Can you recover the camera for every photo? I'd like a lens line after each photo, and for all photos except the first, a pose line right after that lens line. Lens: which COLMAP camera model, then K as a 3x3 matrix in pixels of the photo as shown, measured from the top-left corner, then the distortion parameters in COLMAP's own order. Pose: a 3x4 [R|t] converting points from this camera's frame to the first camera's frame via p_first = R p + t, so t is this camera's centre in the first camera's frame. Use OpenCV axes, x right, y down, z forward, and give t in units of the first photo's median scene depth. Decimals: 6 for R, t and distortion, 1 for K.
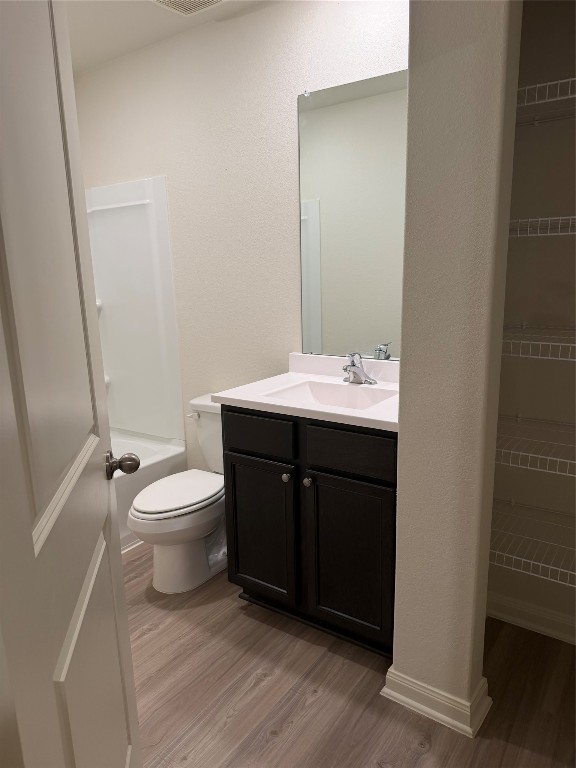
lens RADIAL K [[546.0, 0, 290.2], [0, 546.0, 380.7], [0, 0, 1]] dist [0.098351, -0.134140]
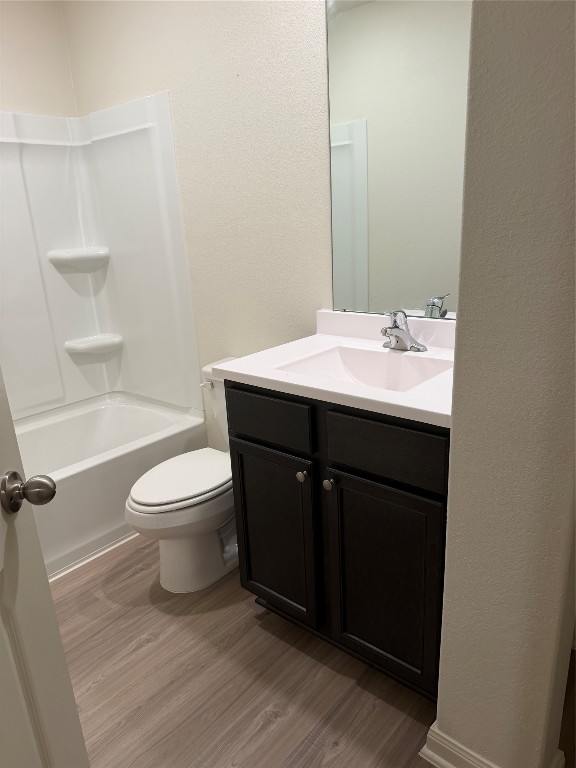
lens RADIAL K [[553.6, 0, 286.7], [0, 553.6, 384.4], [0, 0, 1]] dist [0.036594, -0.034424]
pose [[0.994079, 0.004343, -0.108570, 0.051603], [0.006520, 0.995016, 0.099497, -0.027836], [0.108461, -0.099616, 0.989097, 0.220044]]
